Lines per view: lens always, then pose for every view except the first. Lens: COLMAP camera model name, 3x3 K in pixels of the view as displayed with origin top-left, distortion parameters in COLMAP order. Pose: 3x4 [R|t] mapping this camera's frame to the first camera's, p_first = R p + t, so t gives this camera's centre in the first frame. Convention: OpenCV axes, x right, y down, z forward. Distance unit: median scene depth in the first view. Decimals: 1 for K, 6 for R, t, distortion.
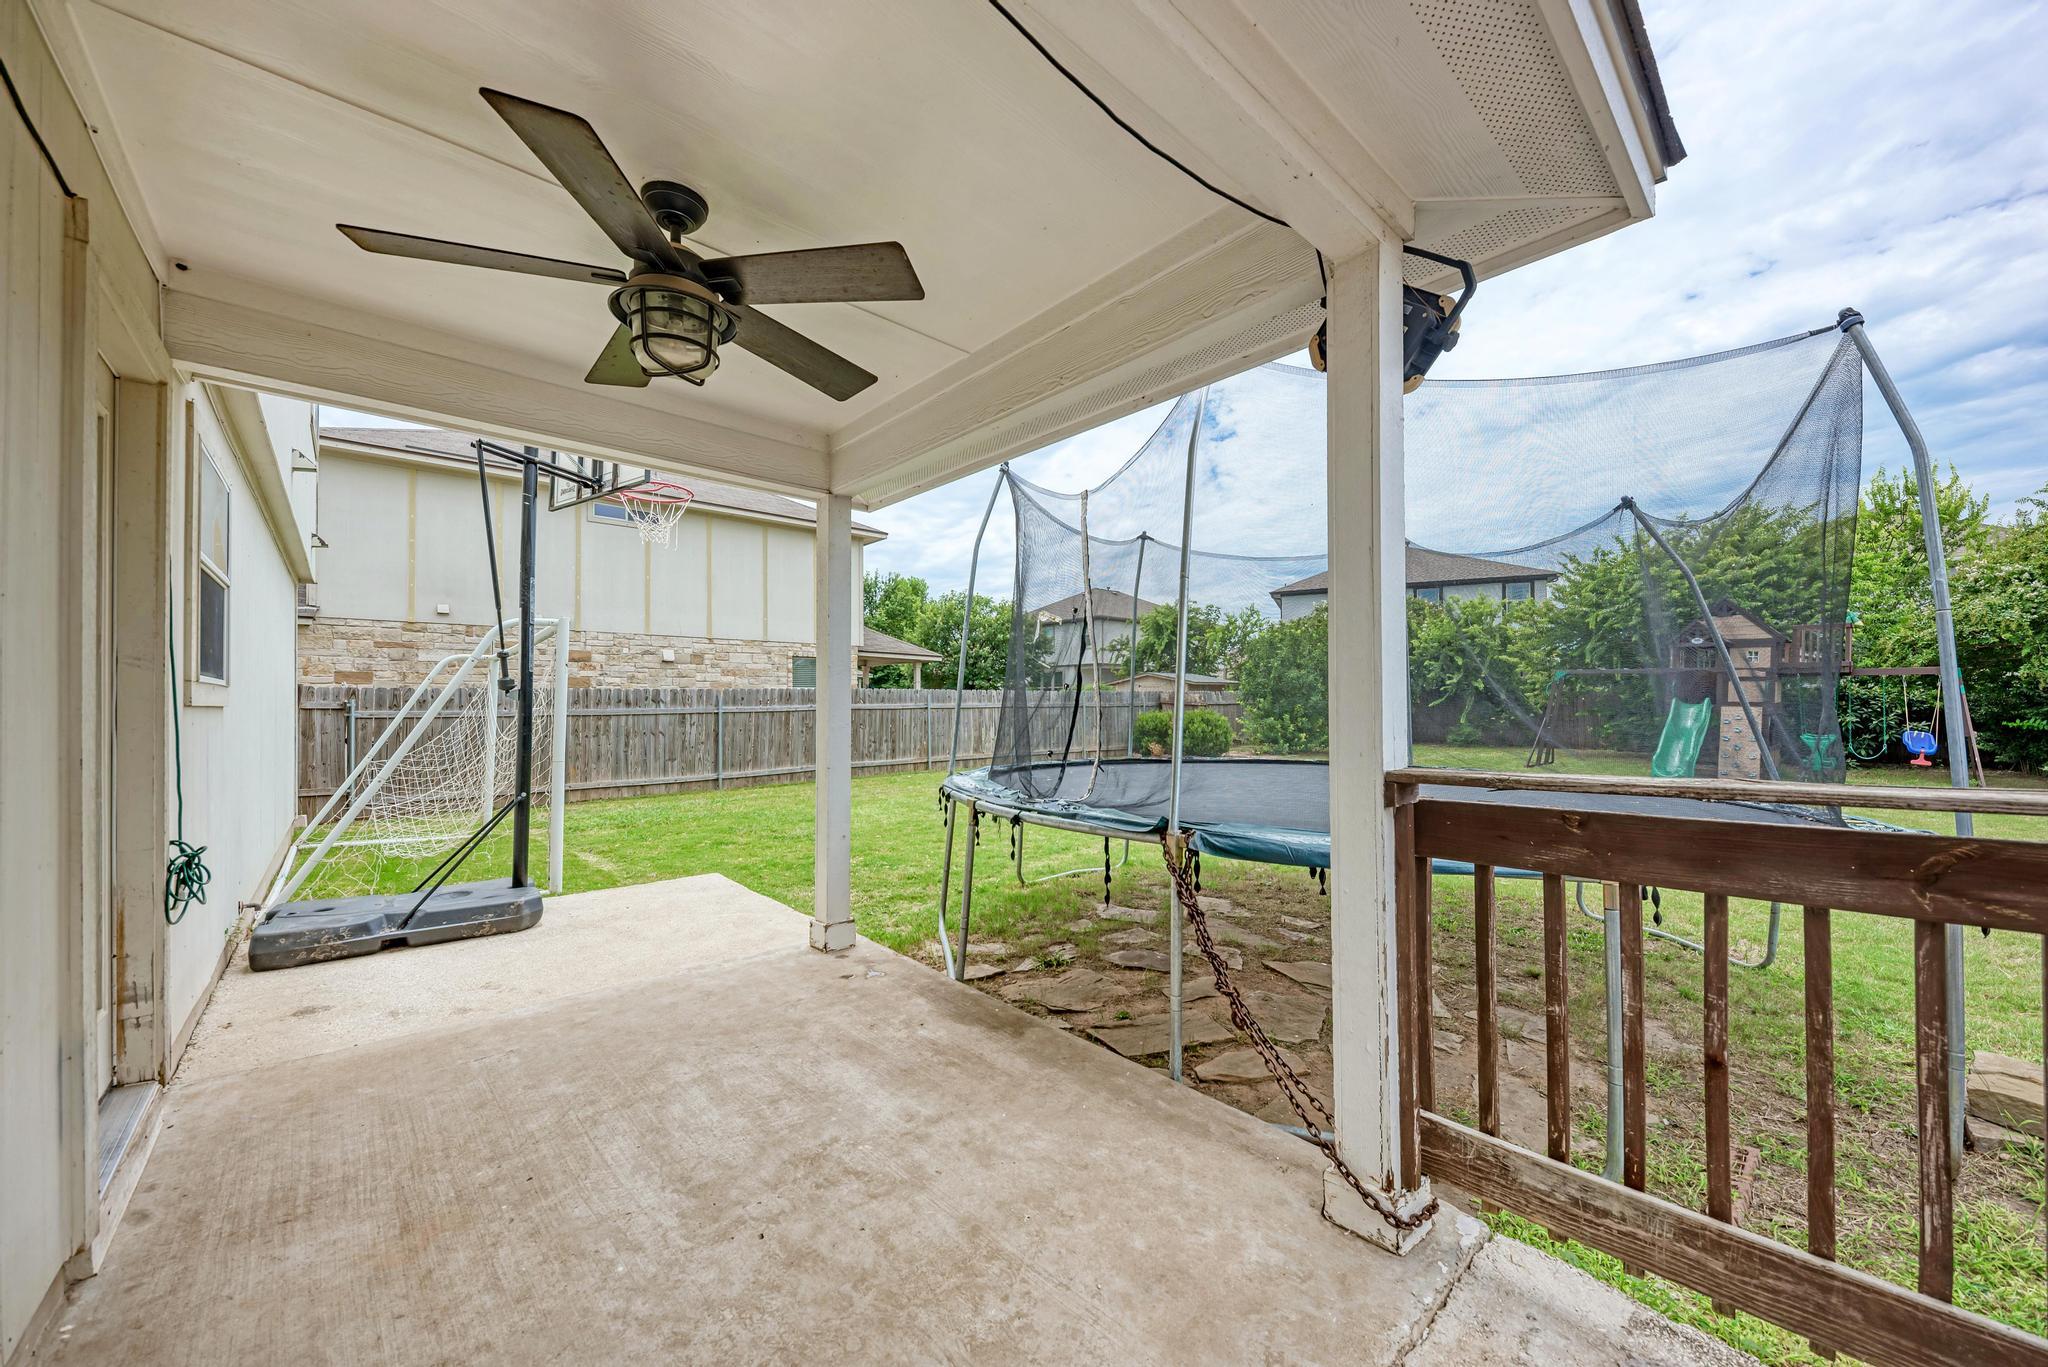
lens RADIAL K [[748.8, 0, 1021.7], [0, 748.8, 693.6], [0, 0, 1]] dist [-0.003243, -0.000536]
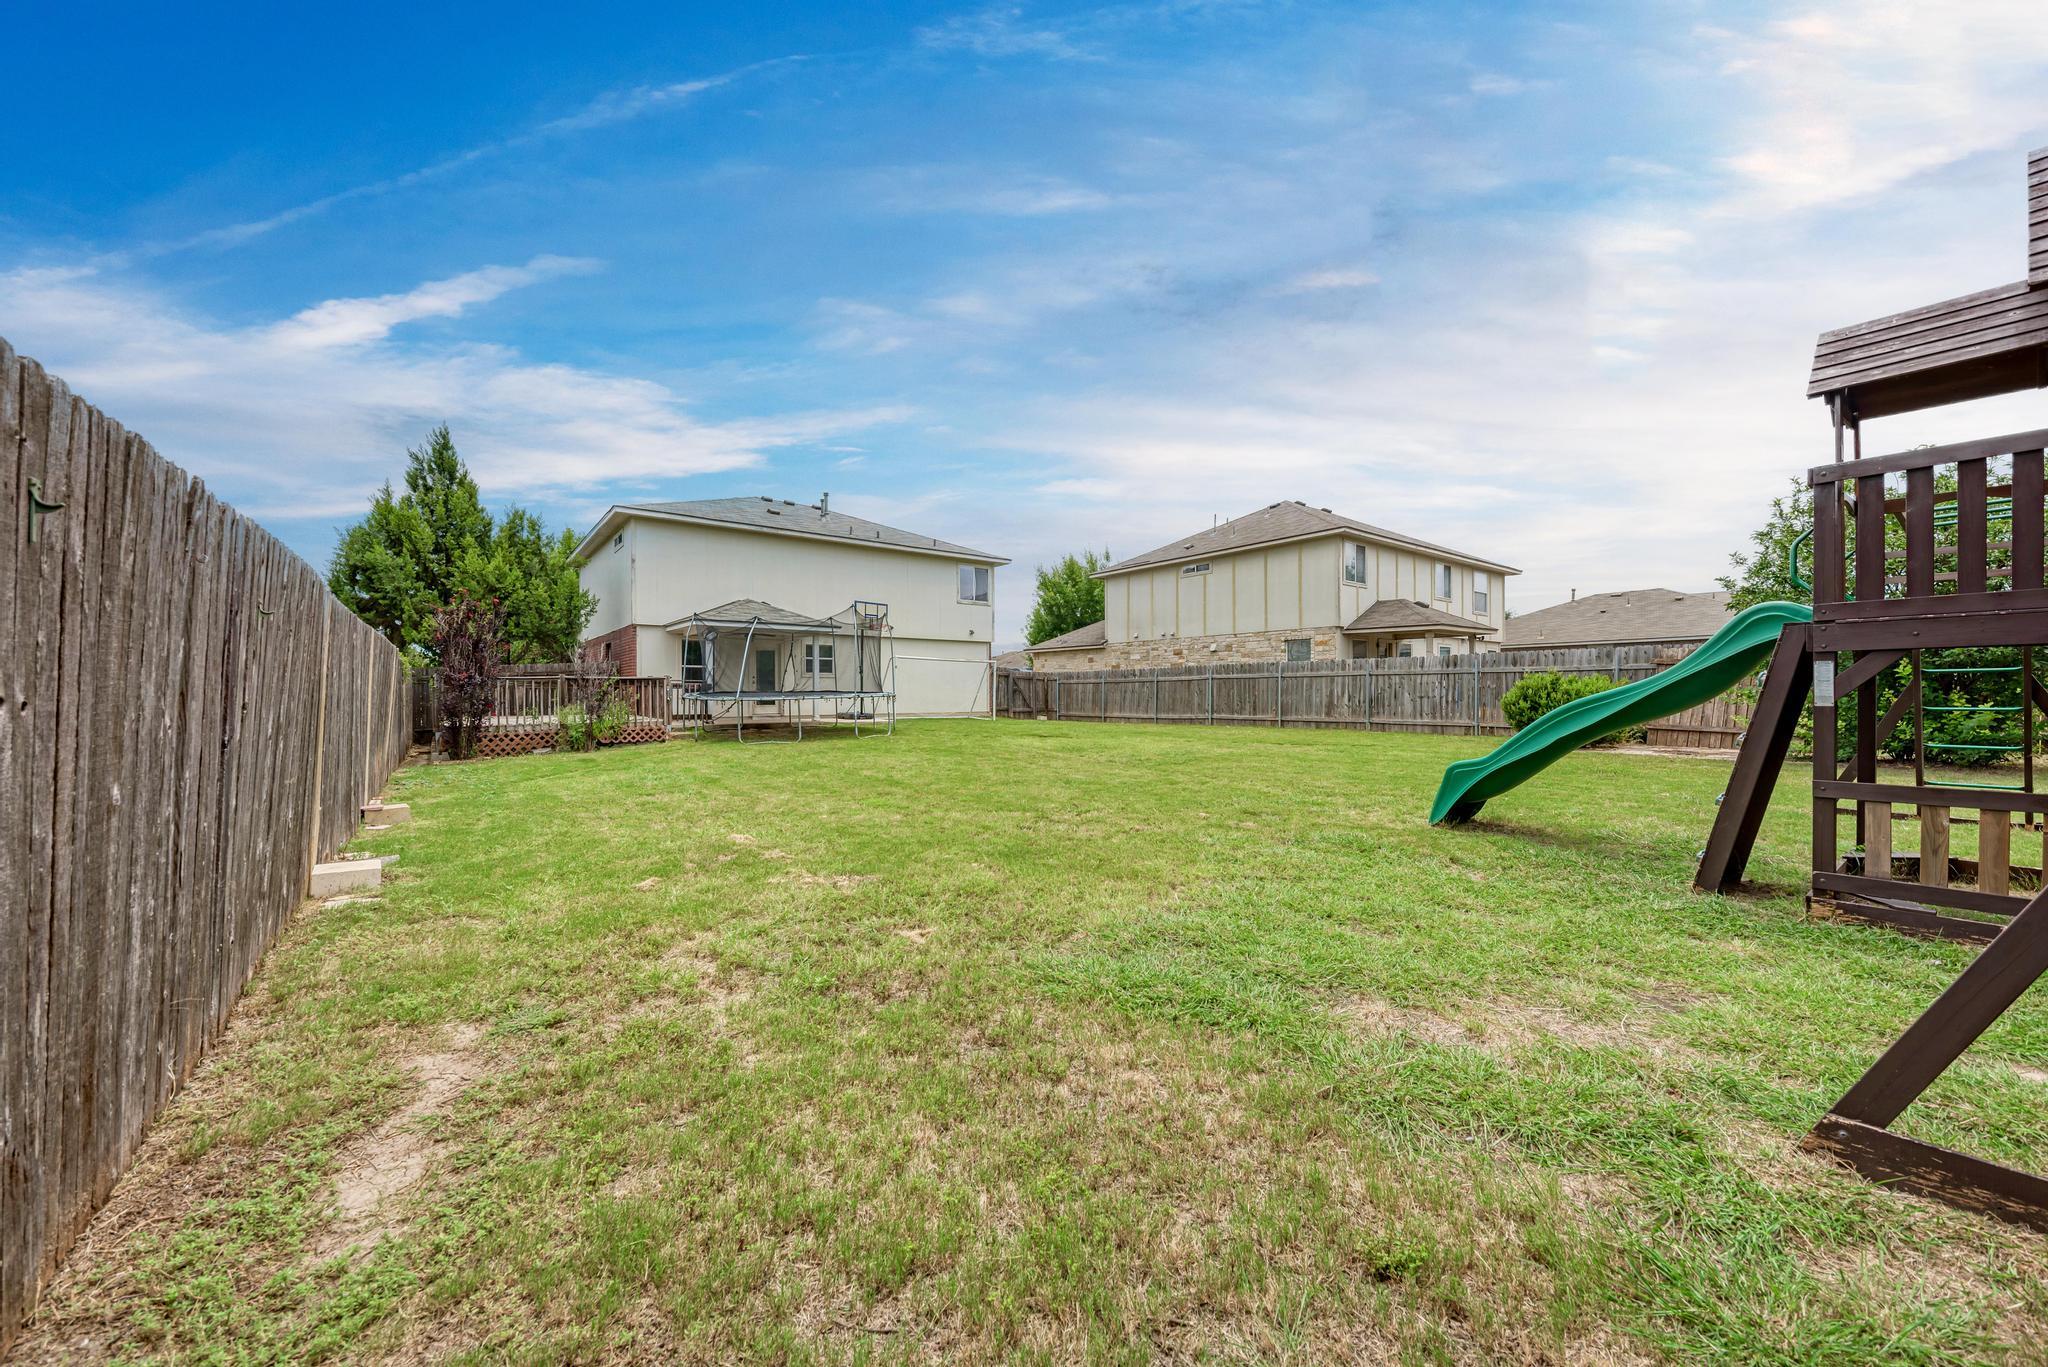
lens RADIAL K [[748.8, 0, 1031.8], [0, 748.8, 691.4], [0, 0, 1]] dist [-0.003243, -0.000536]
pose [[-0.069785, 0.004671, -0.997551, 1.367464], [0.017908, 0.999834, 0.003429, 0.037920], [0.997401, -0.017625, -0.069857, 0.814137]]
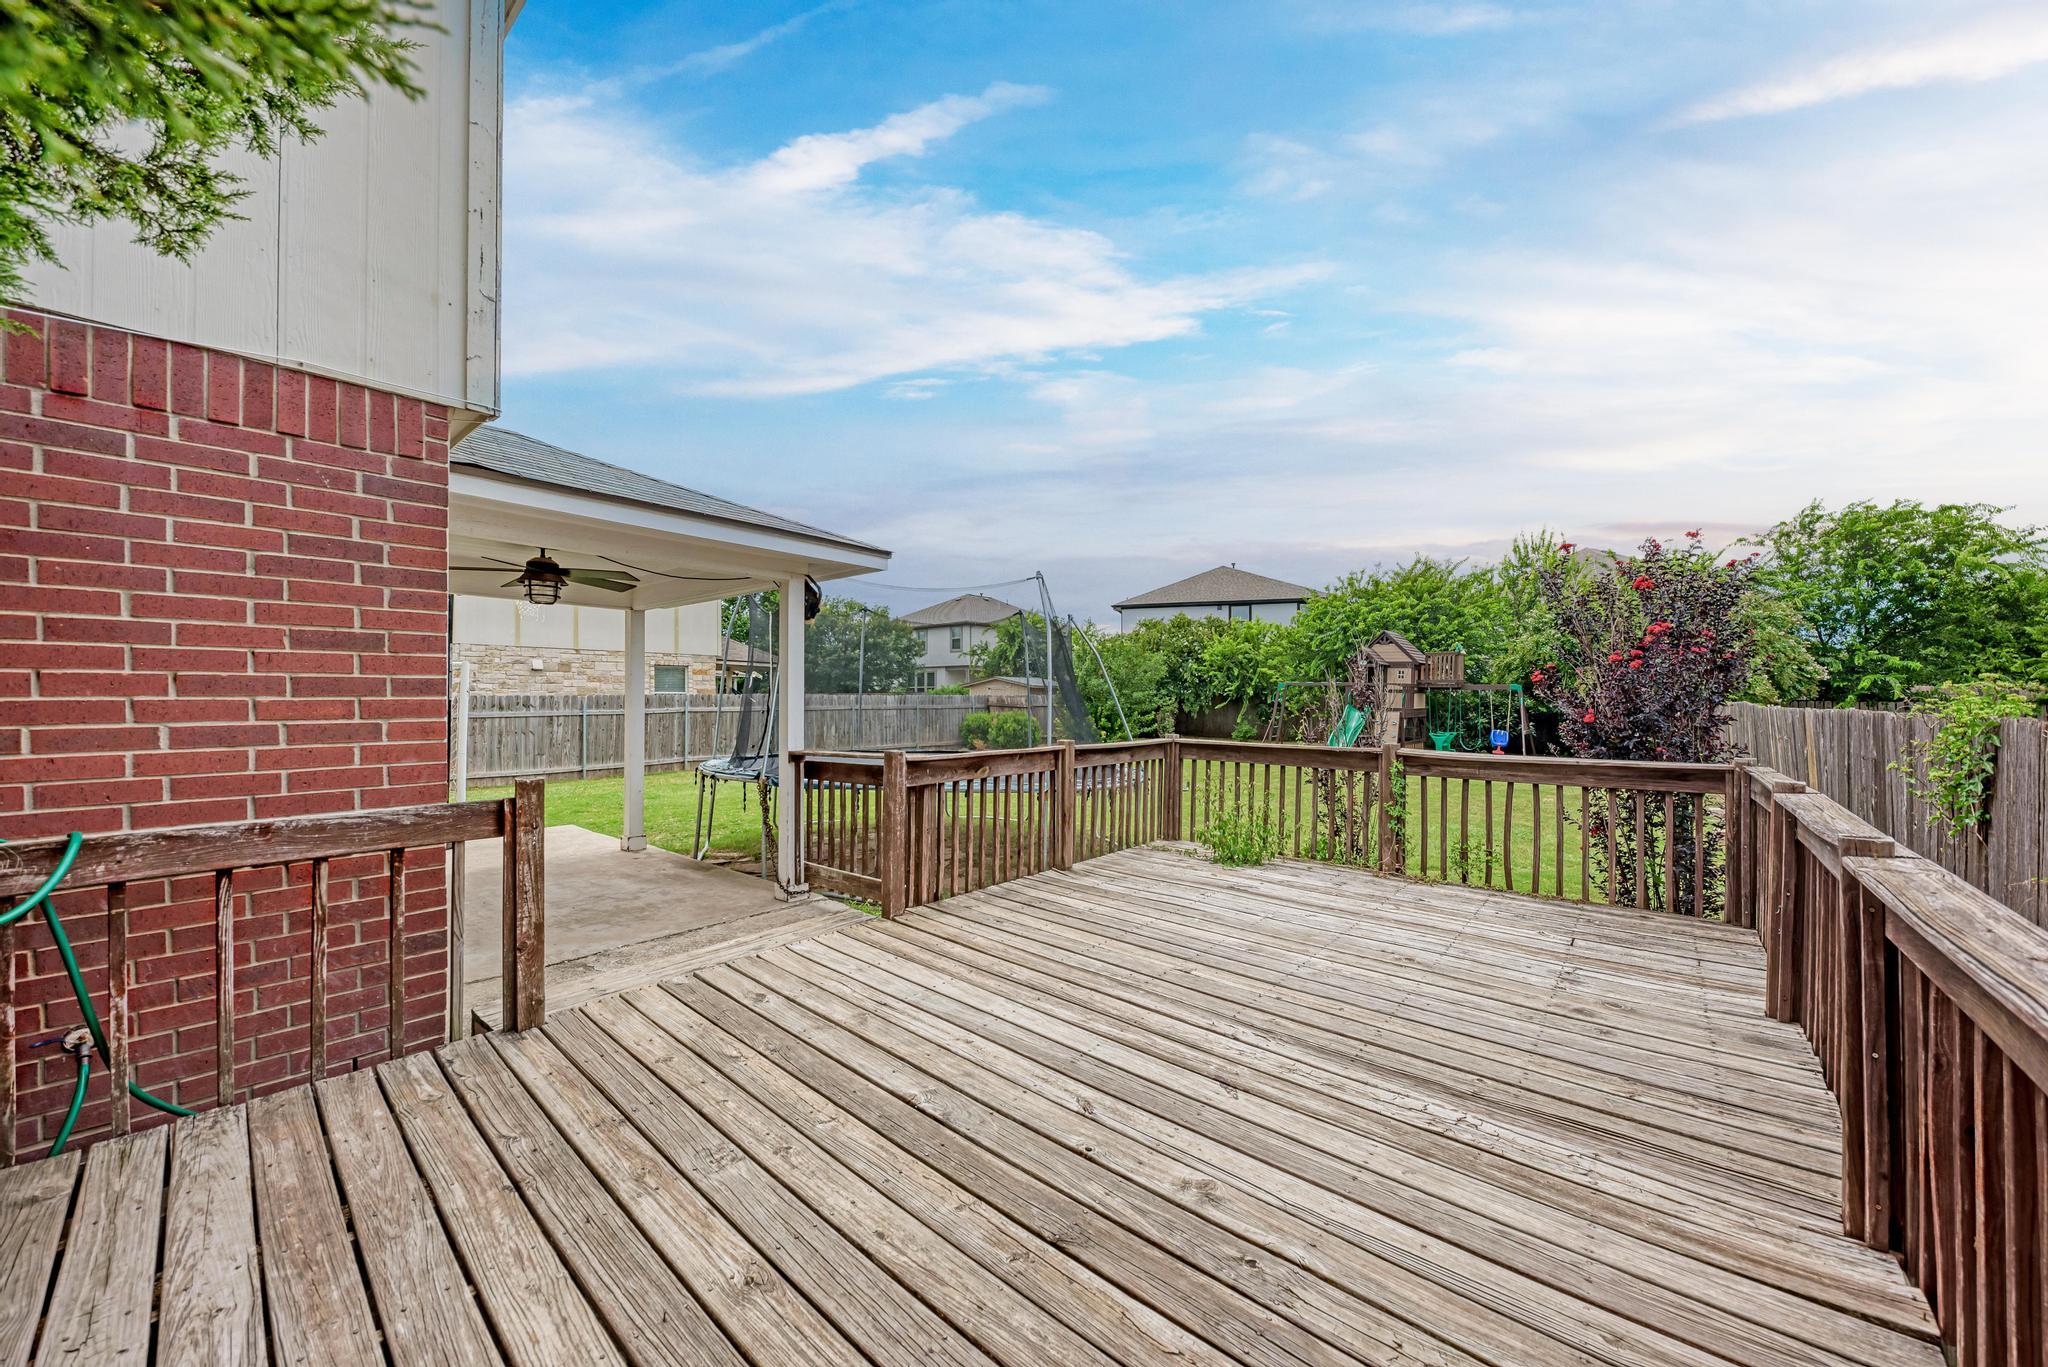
lens RADIAL K [[748.8, 0, 1028.7], [0, 748.8, 697.5], [0, 0, 1]] dist [-0.003243, -0.000536]
pose [[0.990027, 0.005156, 0.140785, 0.129395], [-0.006711, 0.999922, 0.010568, -0.019915], [-0.140720, -0.011408, 0.989984, -0.278422]]
